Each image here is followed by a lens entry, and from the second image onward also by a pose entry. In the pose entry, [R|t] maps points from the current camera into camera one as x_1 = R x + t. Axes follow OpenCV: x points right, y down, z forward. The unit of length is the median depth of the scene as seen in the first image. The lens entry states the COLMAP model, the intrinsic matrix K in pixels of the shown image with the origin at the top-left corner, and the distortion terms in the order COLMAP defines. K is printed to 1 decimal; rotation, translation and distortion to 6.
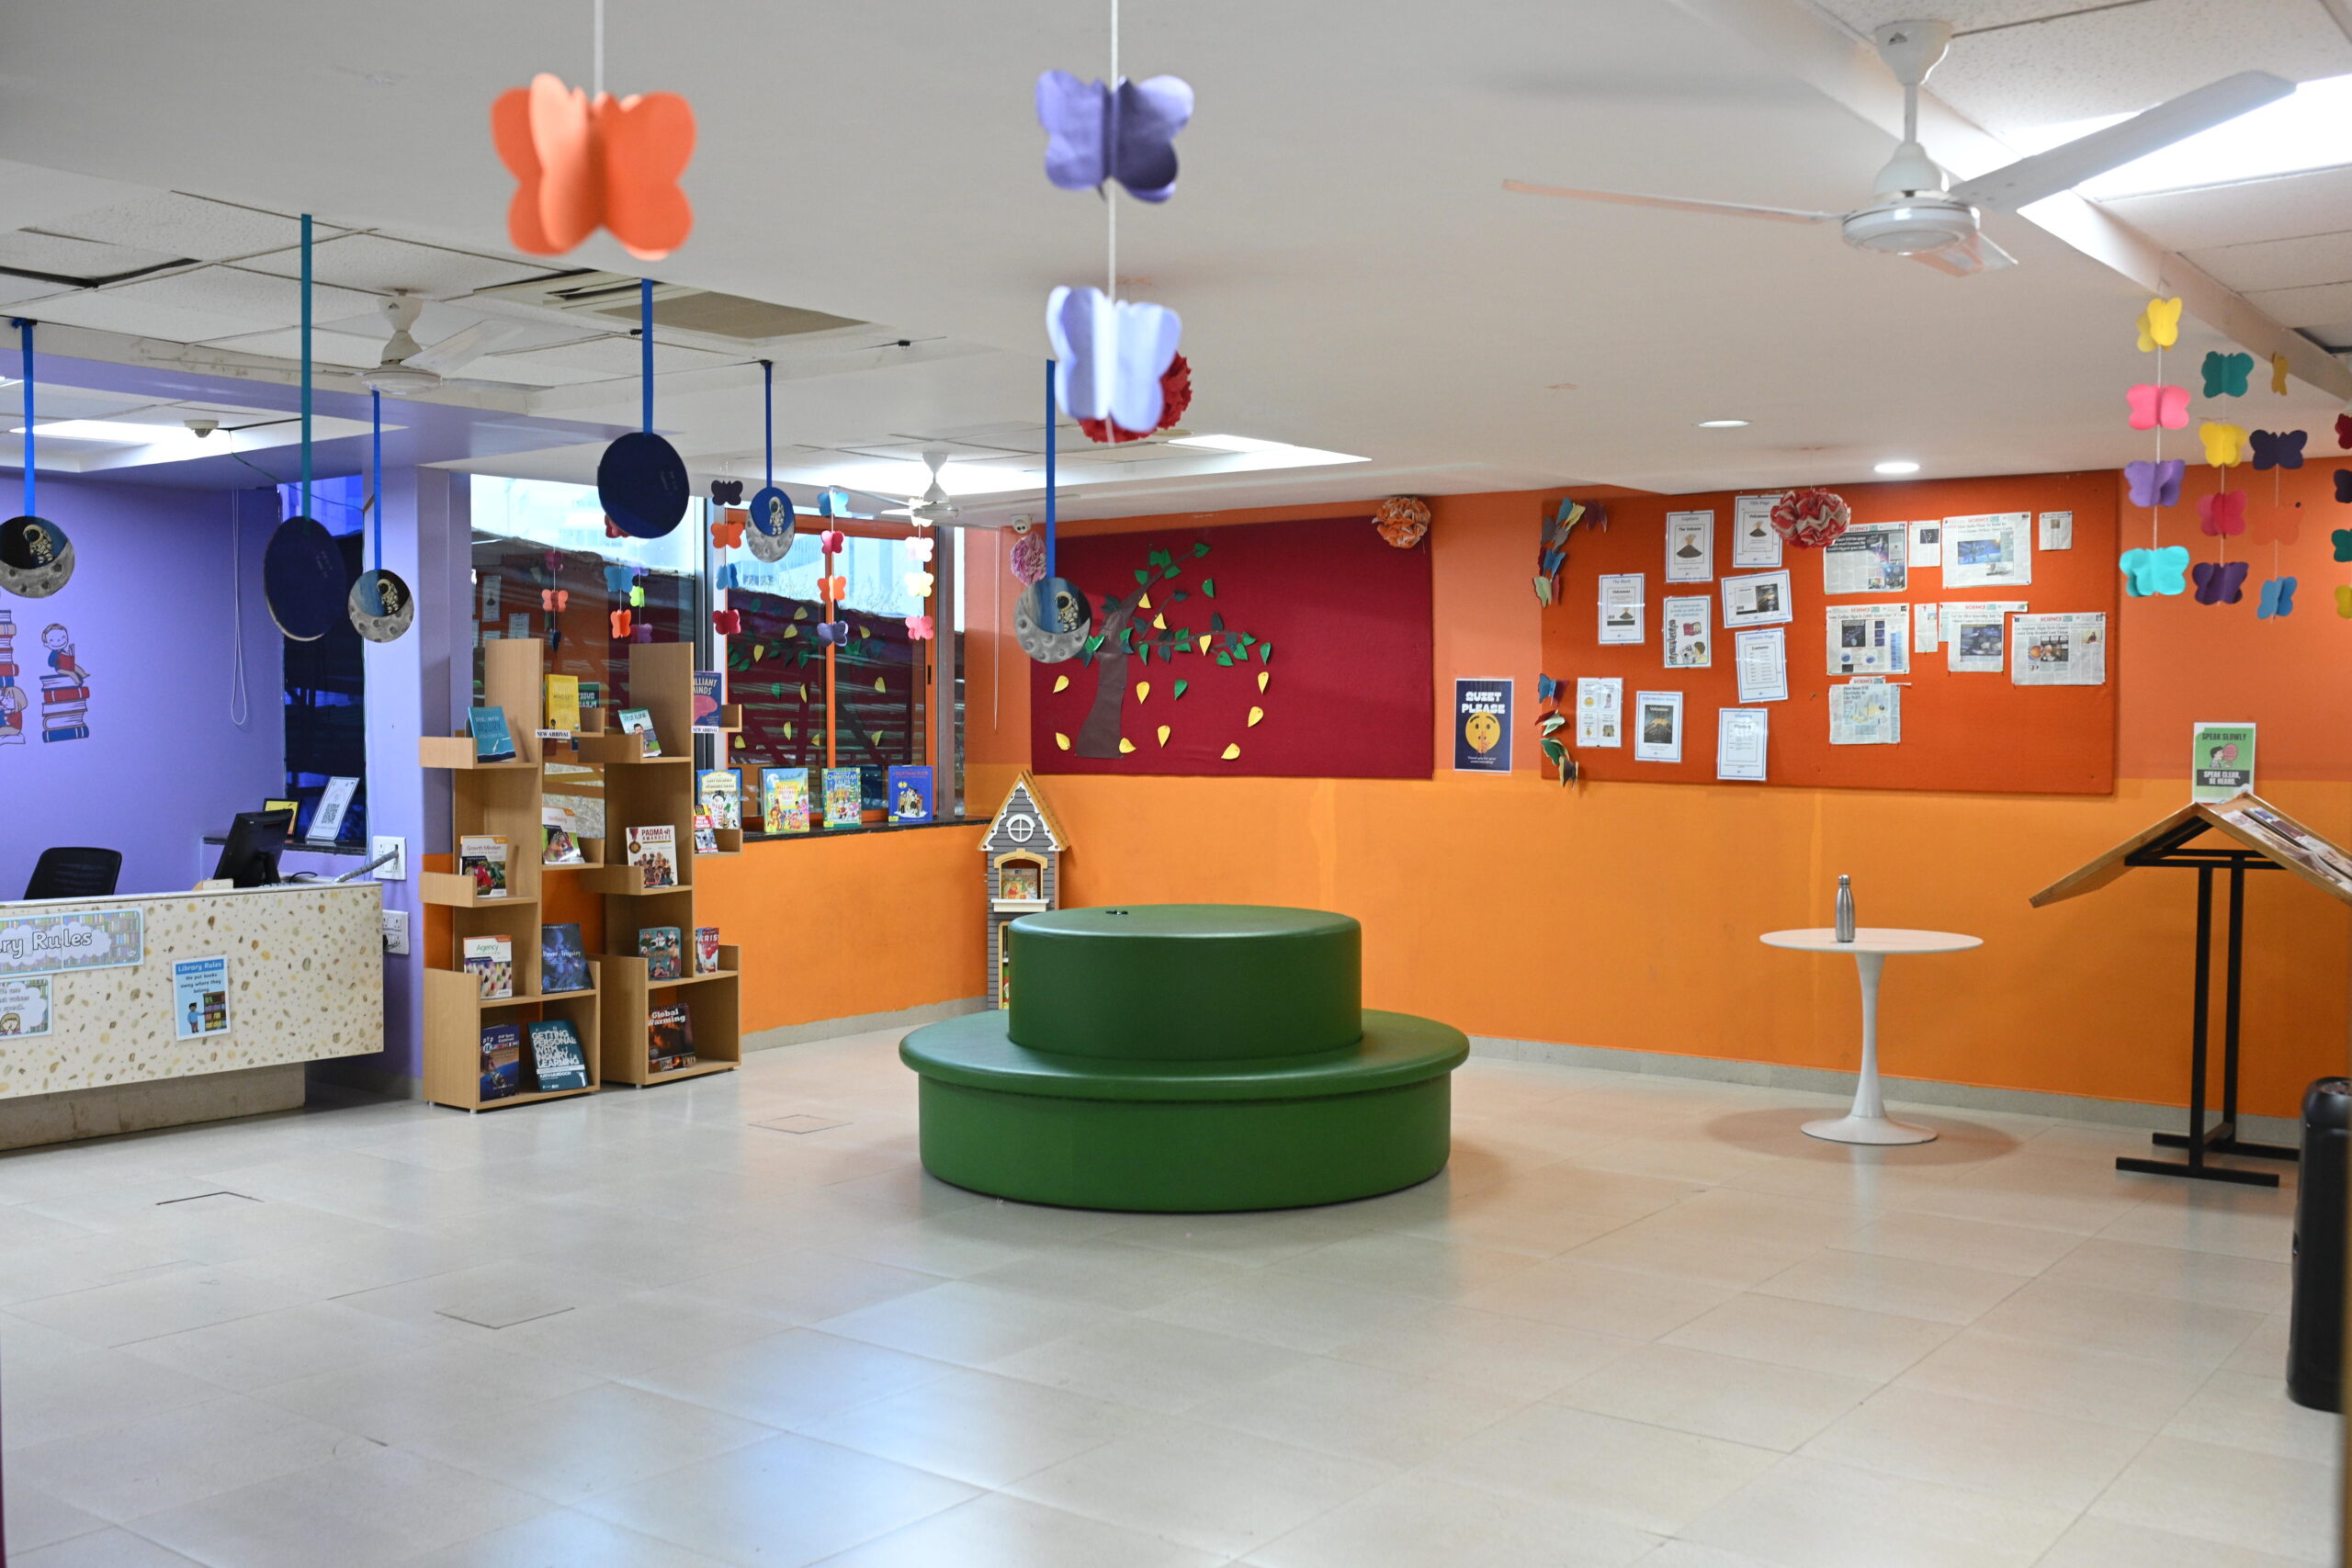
lens RADIAL K [[2200.5, 0, 1176.0], [0, 2200.5, 784.0], [0, 0, 1]] dist [-0.016396, 0.014359]
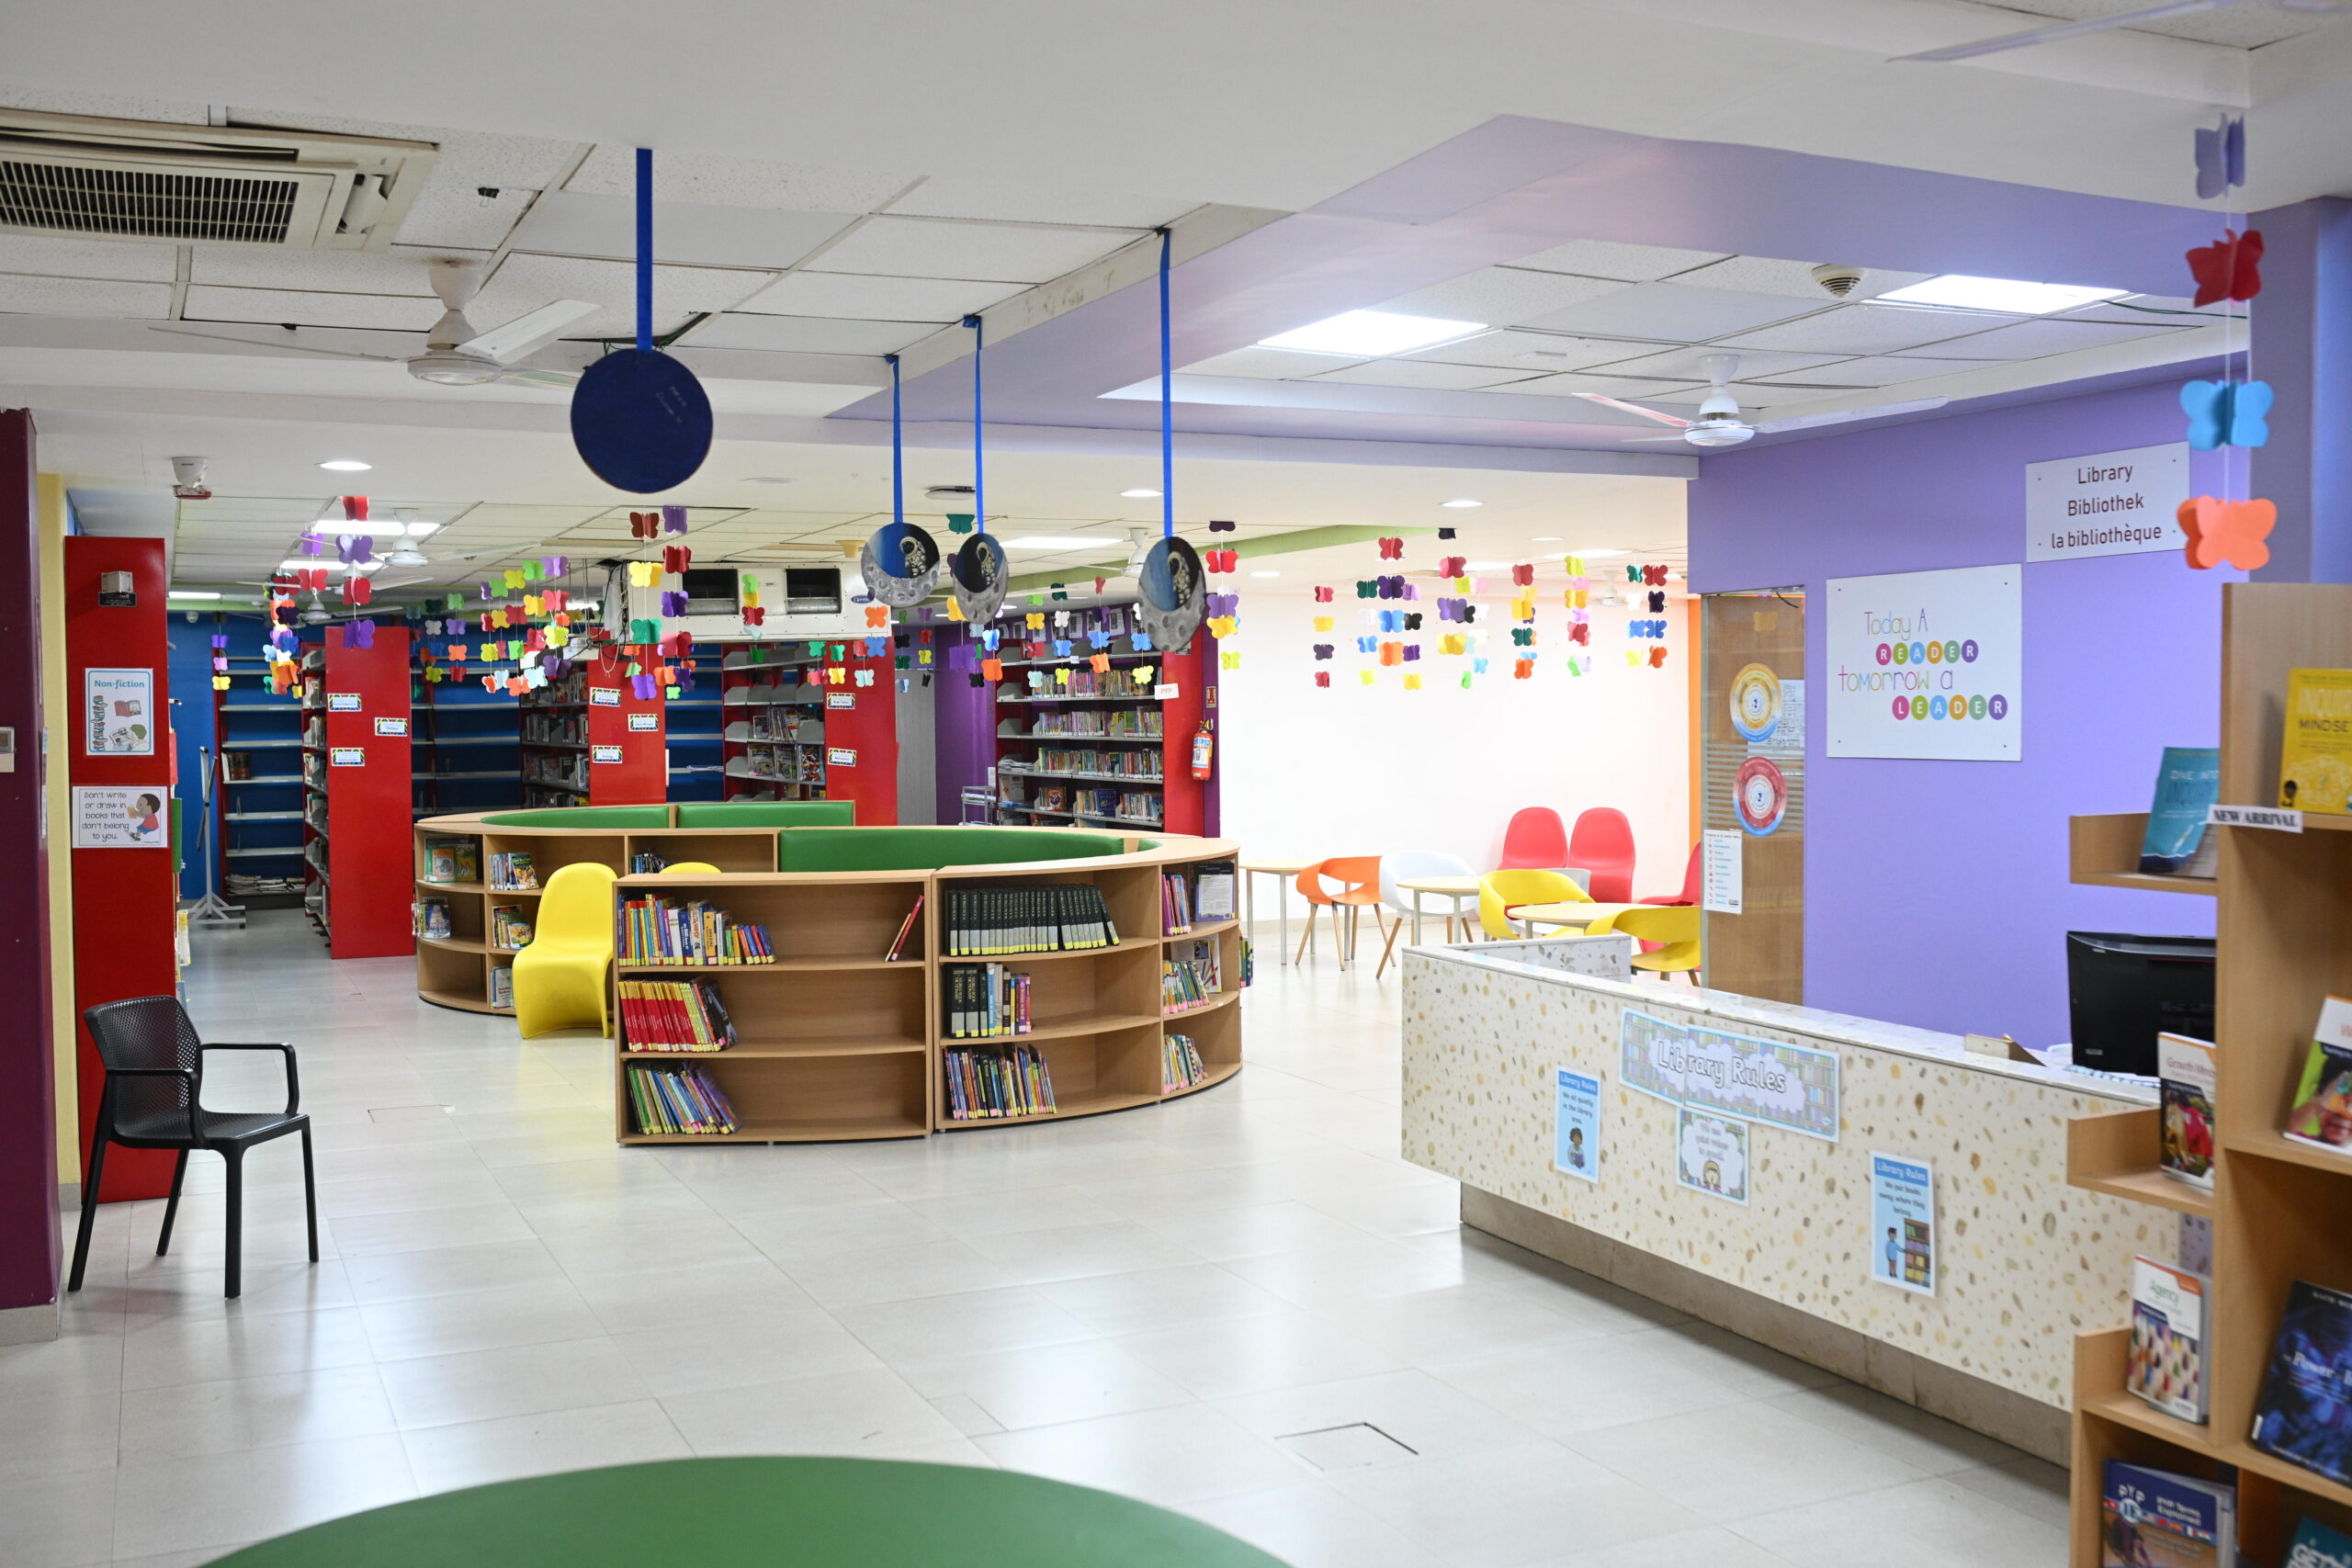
lens RADIAL K [[2200.5, 0, 1176.0], [0, 2200.5, 784.0], [0, 0, 1]] dist [-0.016396, 0.014359]
pose [[-0.455637, 0.033169, -0.889547, 0.180805], [-0.021787, 0.998591, 0.048395, -0.048419], [0.889899, 0.041431, -0.454272, 1.106009]]
